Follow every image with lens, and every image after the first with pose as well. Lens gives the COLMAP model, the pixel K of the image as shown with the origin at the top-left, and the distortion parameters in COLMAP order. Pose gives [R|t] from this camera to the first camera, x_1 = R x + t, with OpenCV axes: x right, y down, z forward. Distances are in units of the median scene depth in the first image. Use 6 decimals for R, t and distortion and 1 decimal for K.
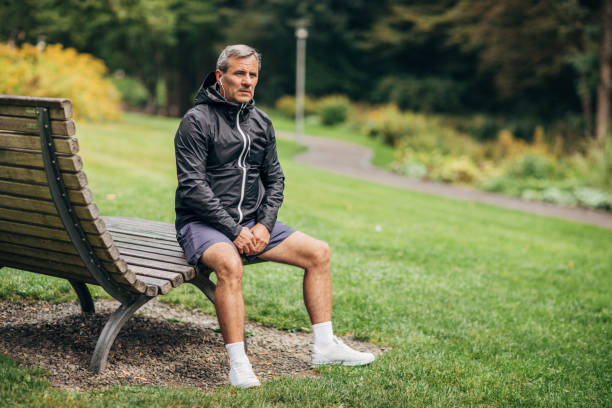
lens RADIAL K [[1429.3, 0, 306.0], [0, 1429.3, 204.0], [0, 0, 1]] dist [-0.135750, -0.116277]
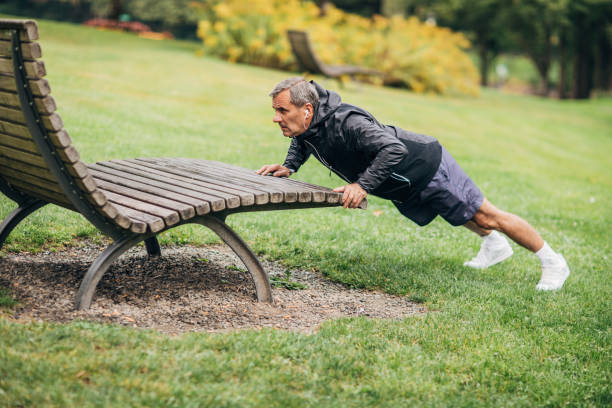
lens RADIAL K [[1429.3, 0, 306.0], [0, 1429.3, 204.0], [0, 0, 1]] dist [-0.135750, -0.116277]
pose [[0.958622, 0.050419, -0.280182, 0.270288], [-0.047001, 0.998716, 0.018907, 0.022429], [0.280776, -0.004956, 0.959761, 0.119586]]
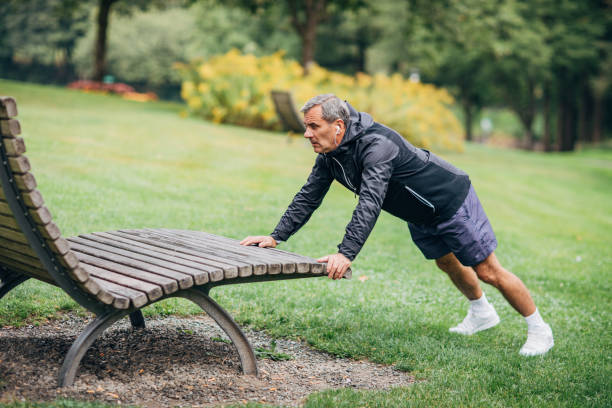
lens RADIAL K [[1429.3, 0, 306.0], [0, 1429.3, 204.0], [0, 0, 1]] dist [-0.135750, -0.116277]
pose [[0.961806, 0.021707, -0.272871, 0.270698], [-0.028564, 0.999368, -0.021178, 0.012233], [0.272239, 0.028164, 0.961817, 0.126404]]
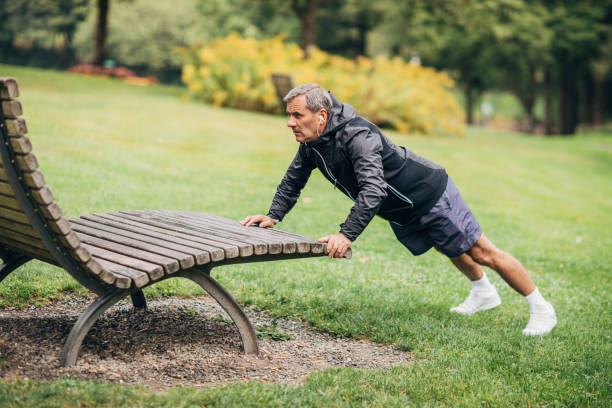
lens RADIAL K [[1429.3, 0, 306.0], [0, 1429.3, 204.0], [0, 0, 1]] dist [-0.135750, -0.116277]
pose [[0.961664, 0.022479, -0.273308, 0.272631], [-0.026197, 0.999607, -0.009962, 0.015079], [0.272977, 0.016740, 0.961875, 0.121314]]
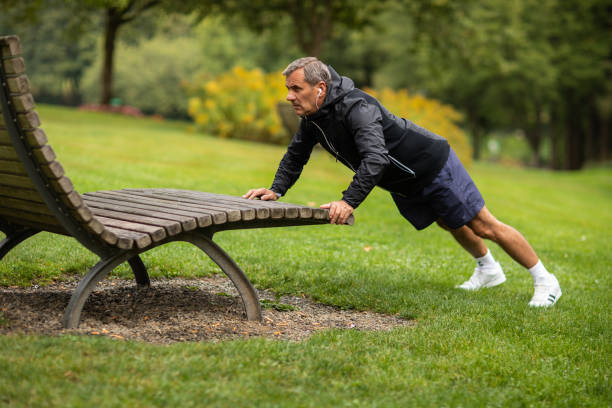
lens RADIAL K [[1429.3, 0, 306.0], [0, 1429.3, 204.0], [0, 0, 1]] dist [-0.135750, -0.116277]
pose [[0.960307, 0.004940, -0.278901, 0.277966], [-0.017060, 0.999012, -0.041043, 0.073071], [0.278422, 0.044172, 0.959442, 0.122712]]
